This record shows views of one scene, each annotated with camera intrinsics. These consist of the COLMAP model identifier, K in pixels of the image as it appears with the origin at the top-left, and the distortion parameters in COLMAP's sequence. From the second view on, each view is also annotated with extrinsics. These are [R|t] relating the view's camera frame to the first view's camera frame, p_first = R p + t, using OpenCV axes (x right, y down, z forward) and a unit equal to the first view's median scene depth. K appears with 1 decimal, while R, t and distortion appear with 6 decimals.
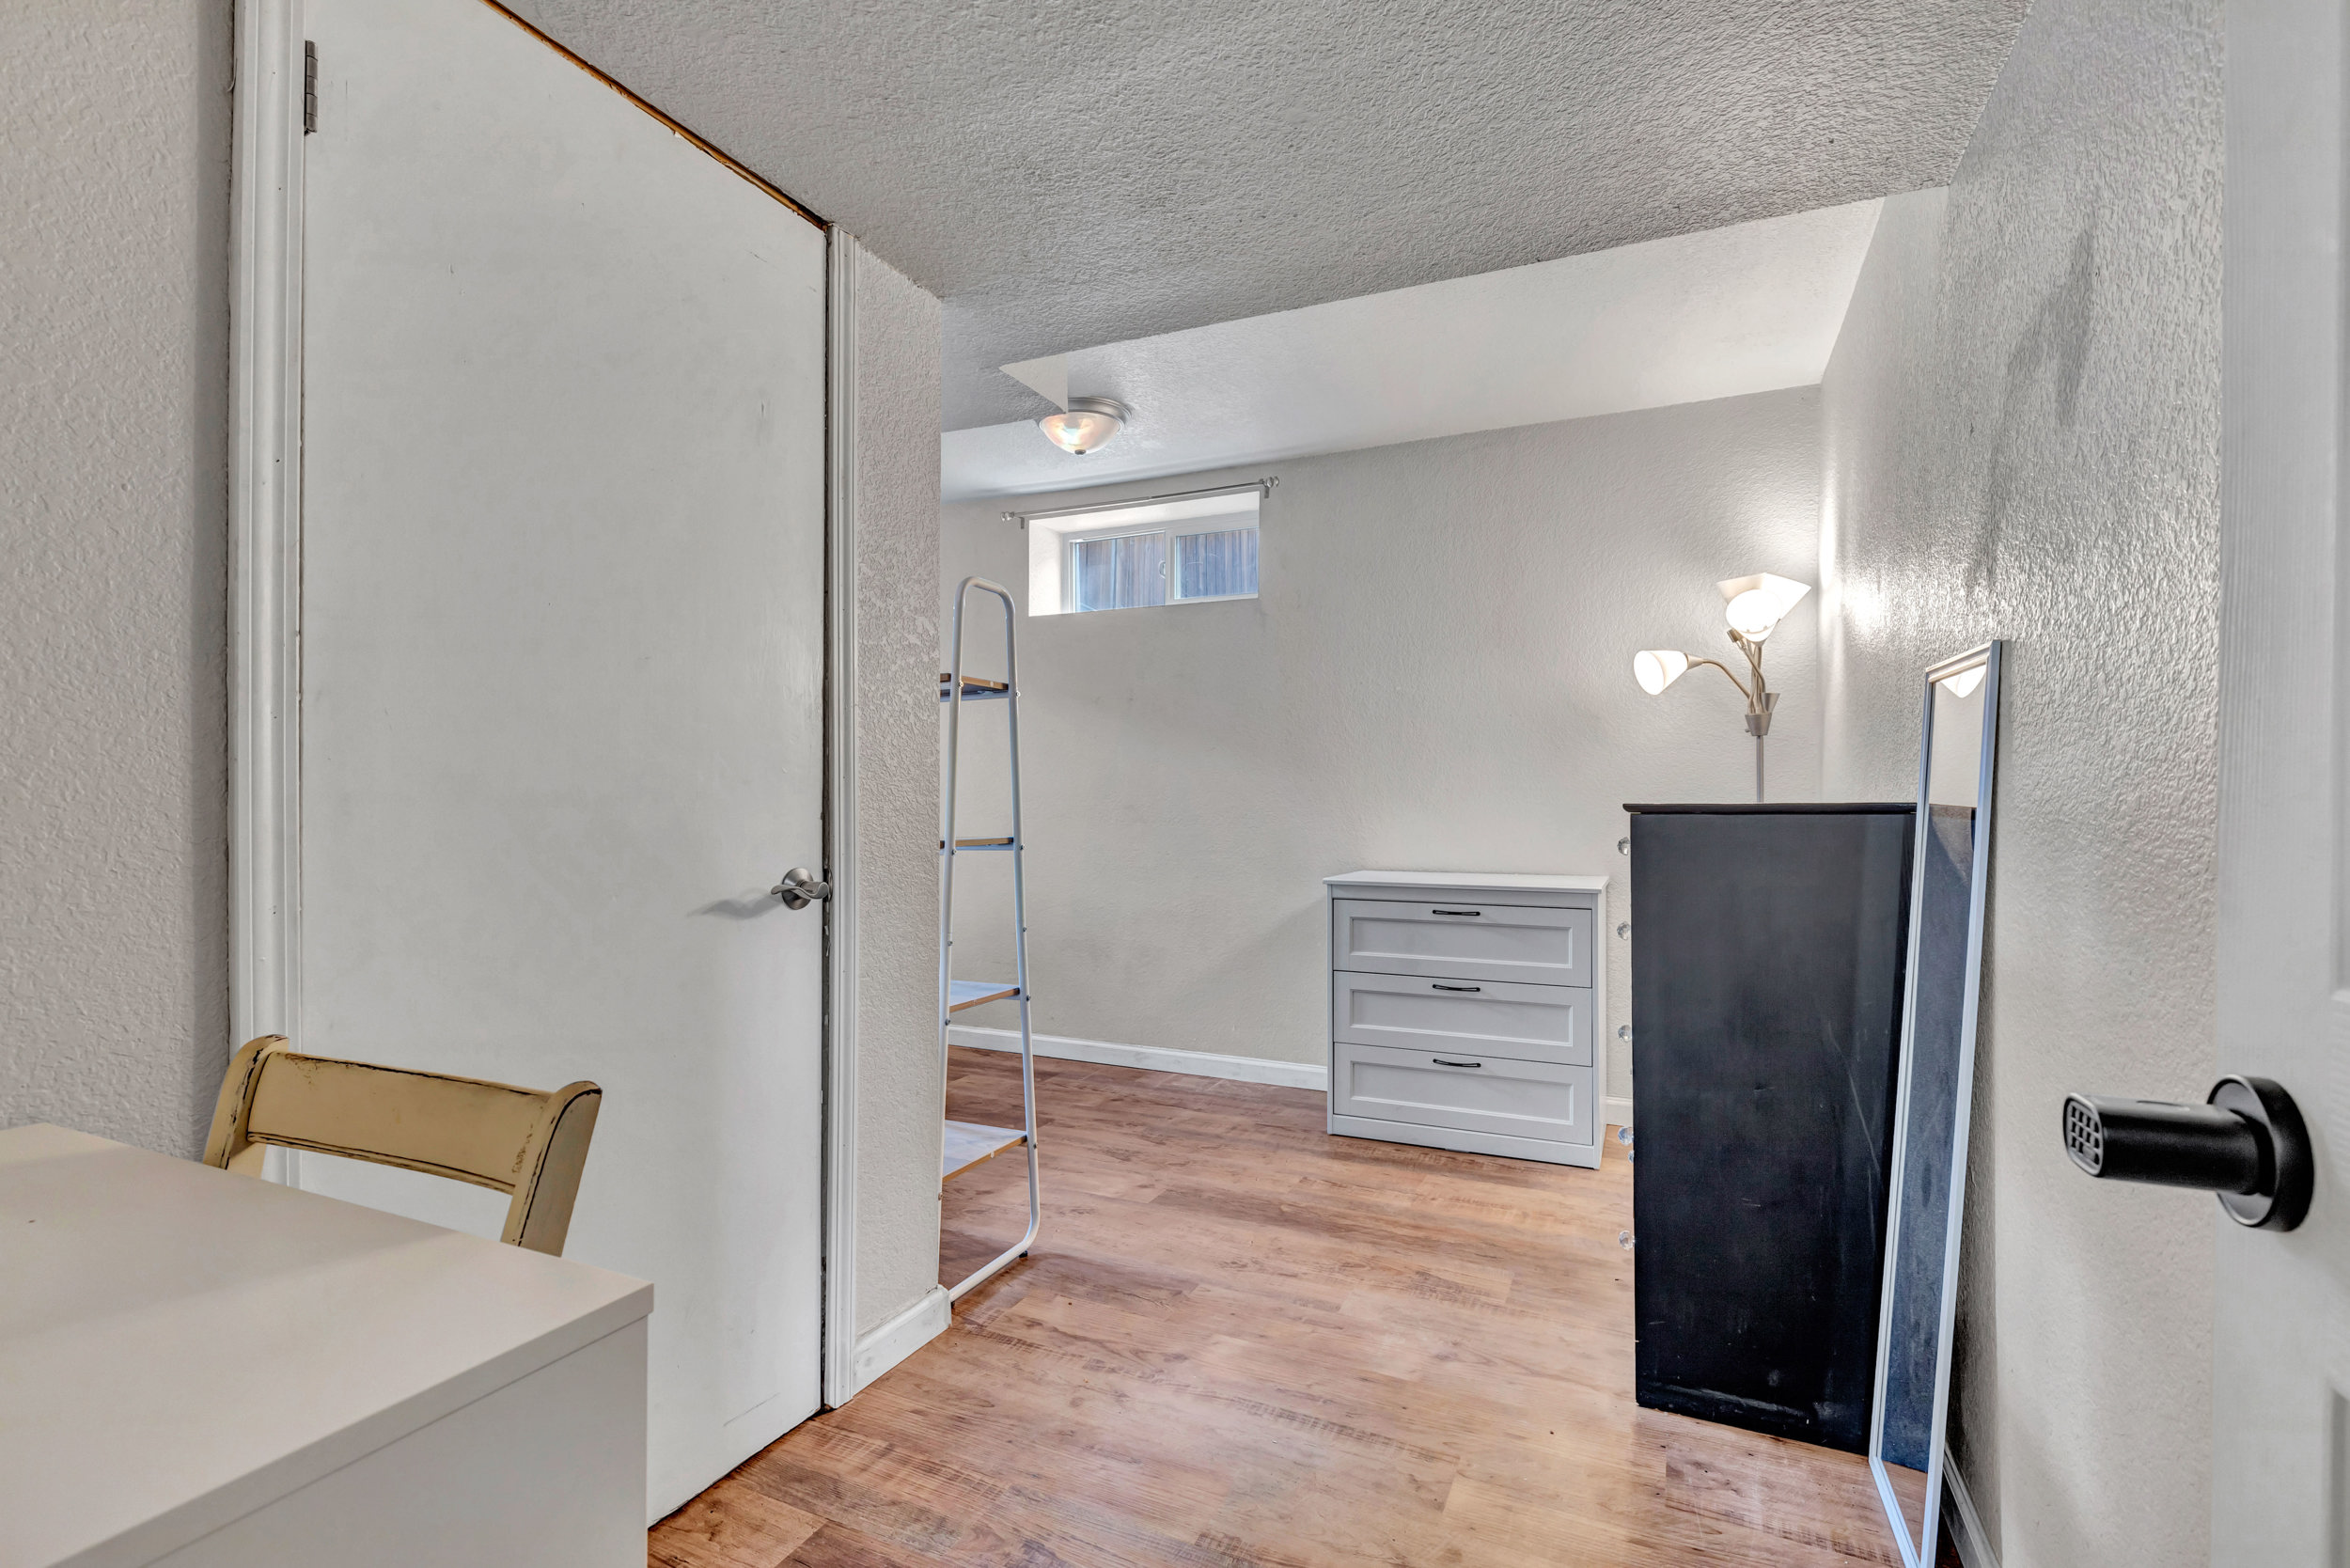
lens RADIAL K [[1084.8, 0, 1179.3], [0, 1084.8, 793.0], [0, 0, 1]] dist [0.005183, -0.001294]
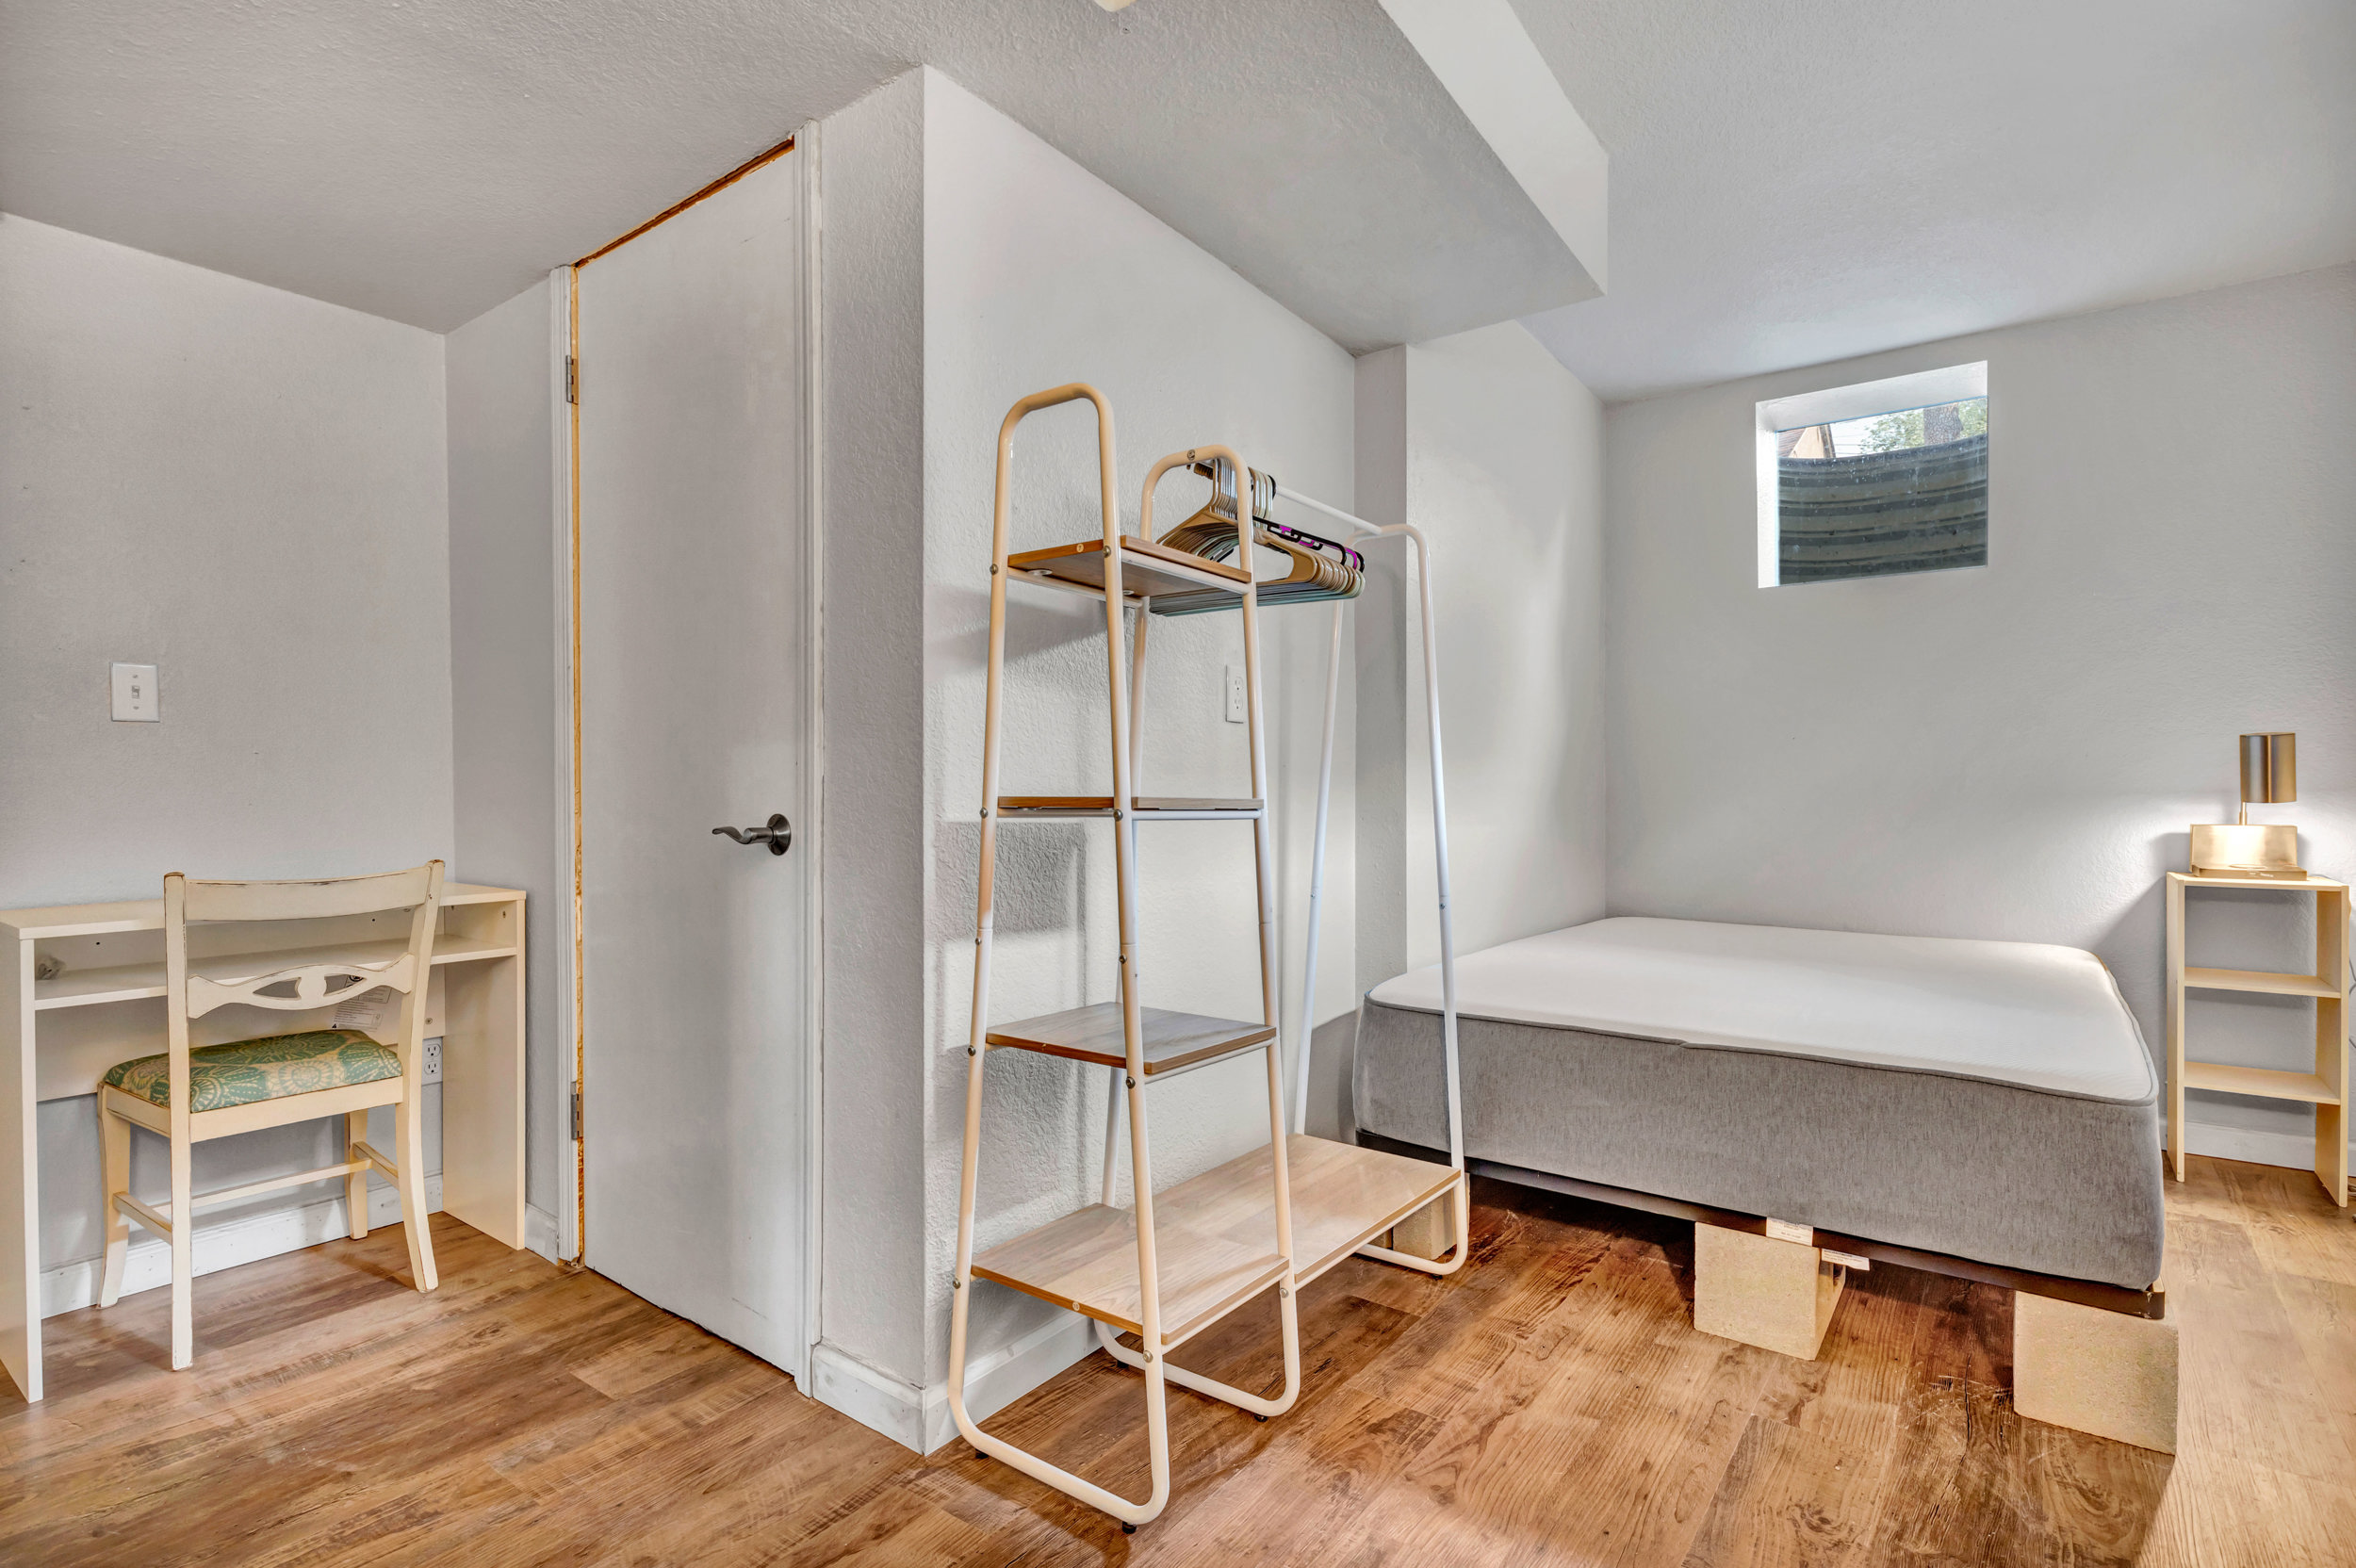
lens RADIAL K [[1139.0, 0, 1182.1], [0, 1139.0, 795.4], [0, 0, 1]] dist [0.000846, -0.000512]
pose [[-0.207902, 0.004303, -0.978140, 0.304832], [0.004664, 0.999983, 0.003407, 0.027241], [0.978139, -0.003854, -0.207919, 0.811222]]
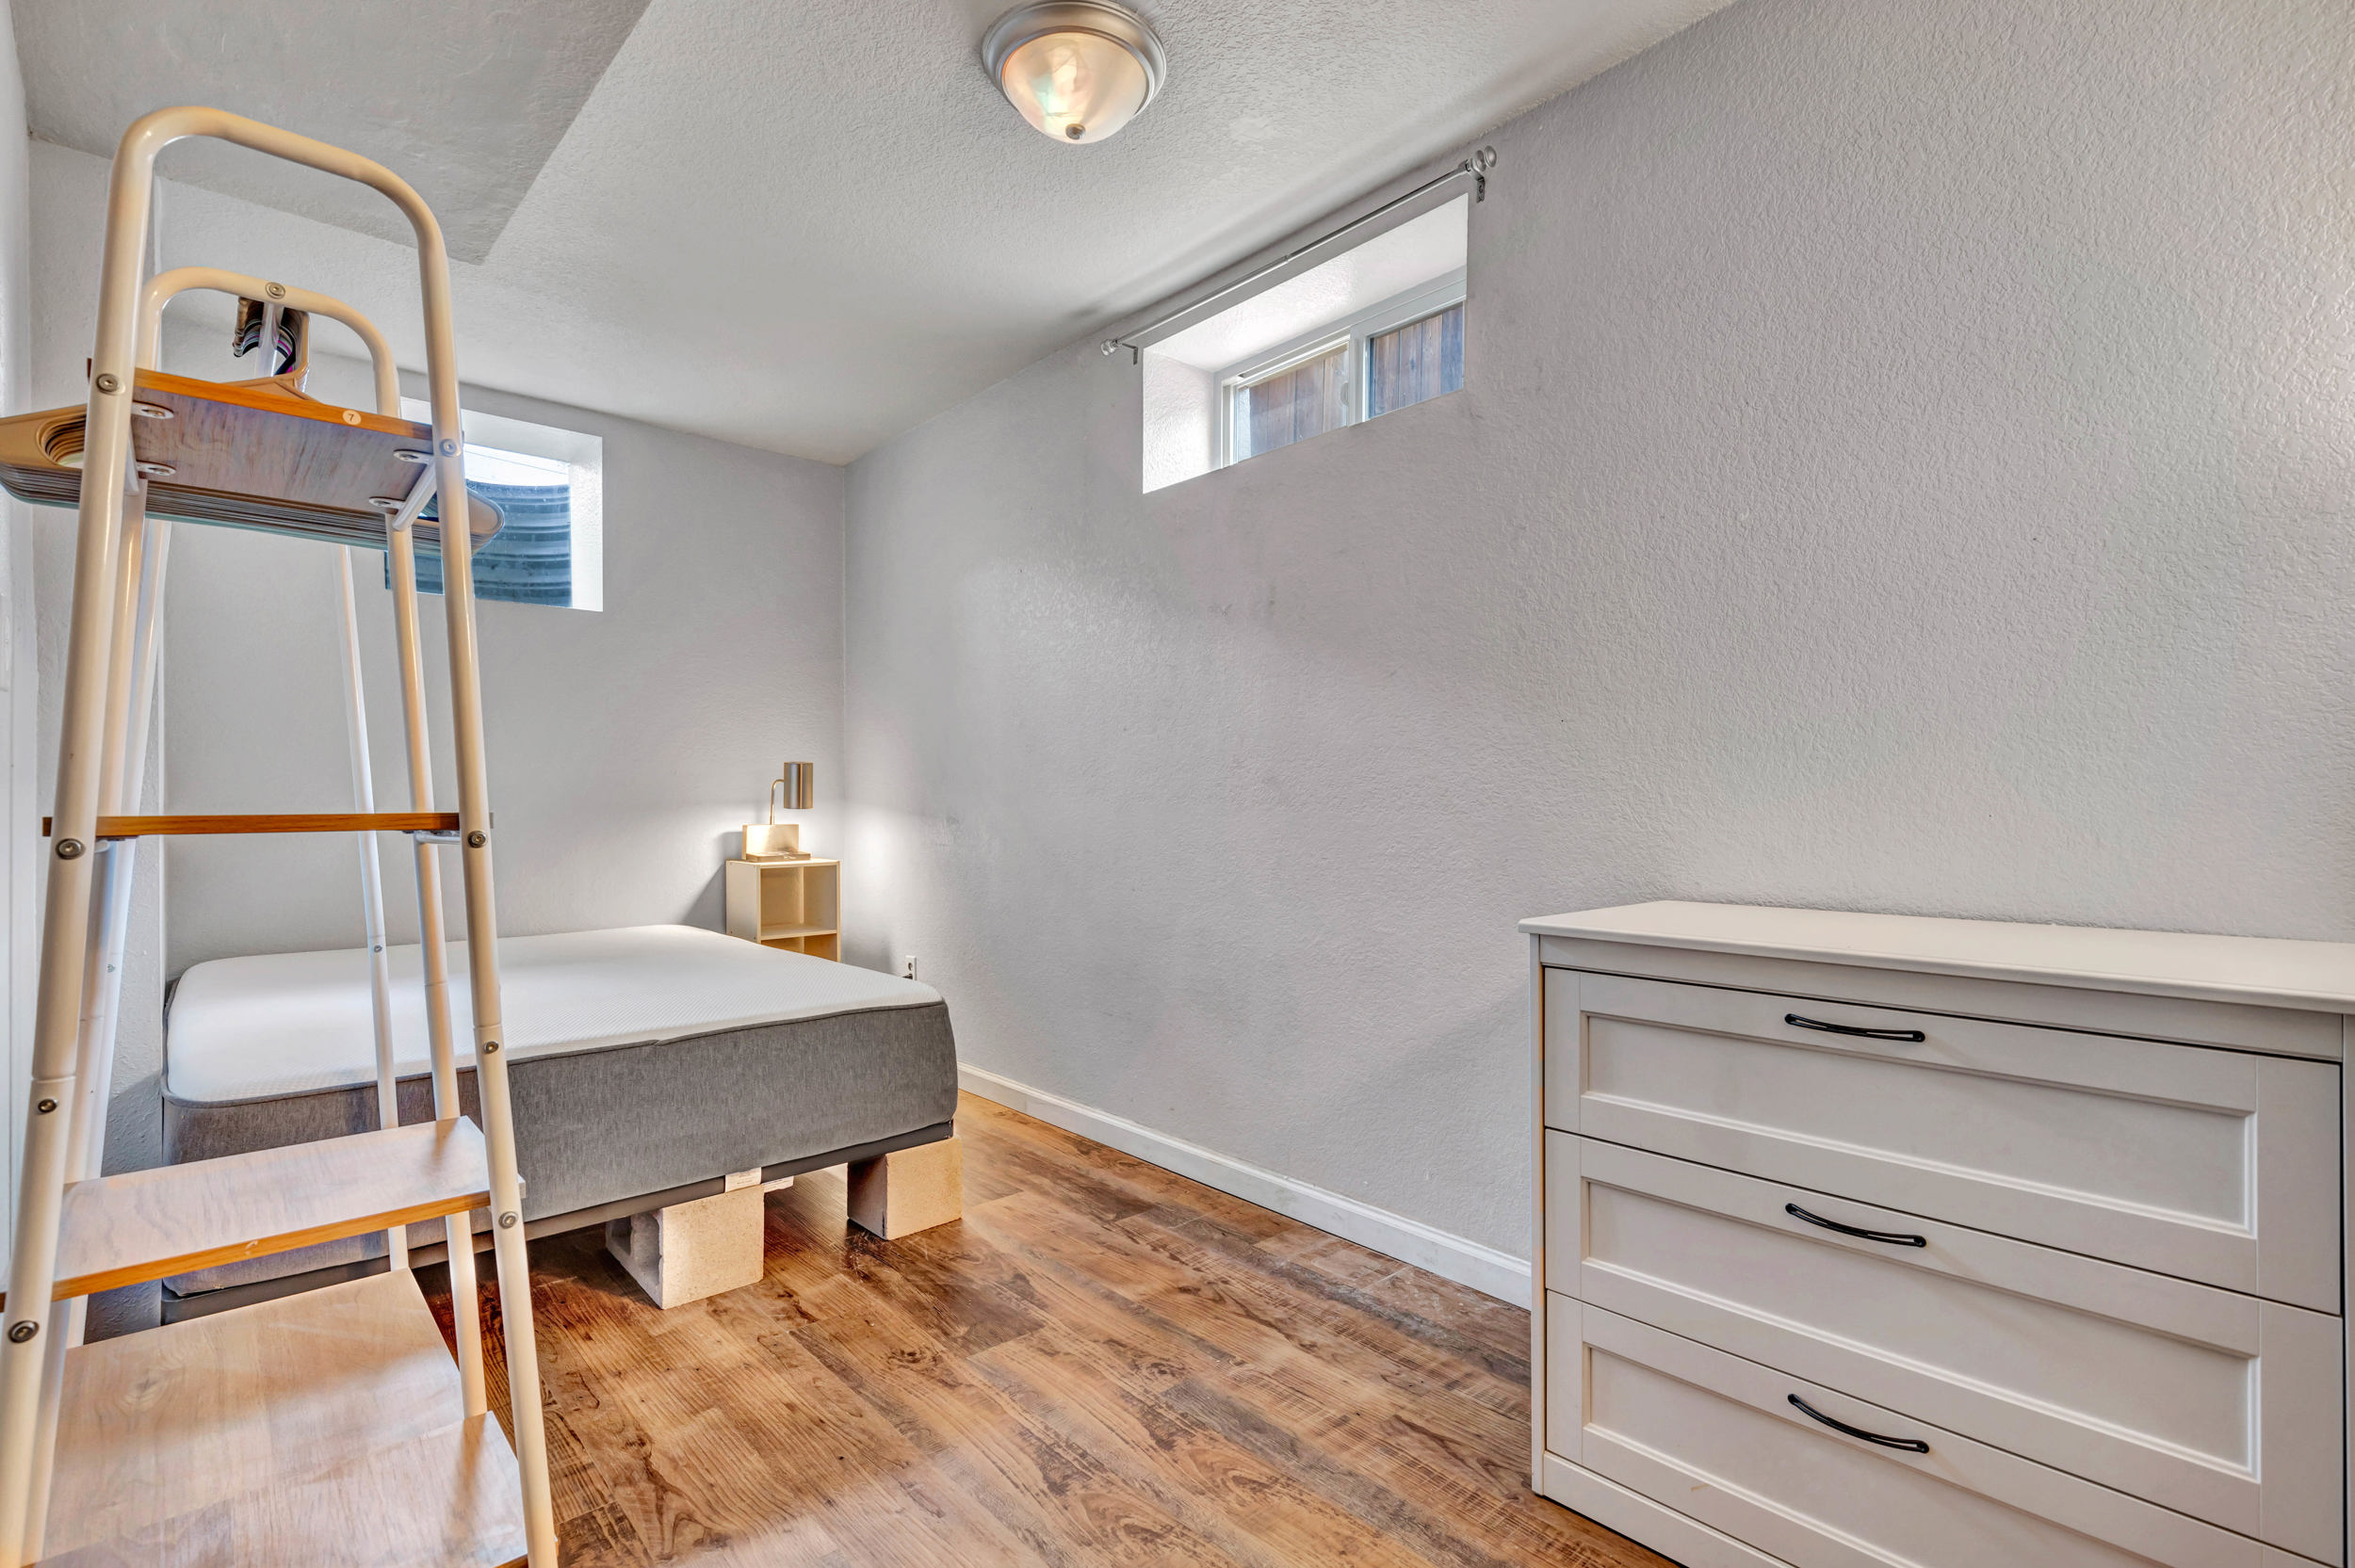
lens RADIAL K [[1087.0, 0, 1172.5], [0, 1087.0, 795.1], [0, 0, 1]] dist [0.005183, -0.001294]
pose [[0.923833, -0.004335, -0.382772, 0.169827], [0.005311, 0.999985, 0.001494, 0.025121], [0.382759, -0.003413, 0.923842, 0.519830]]
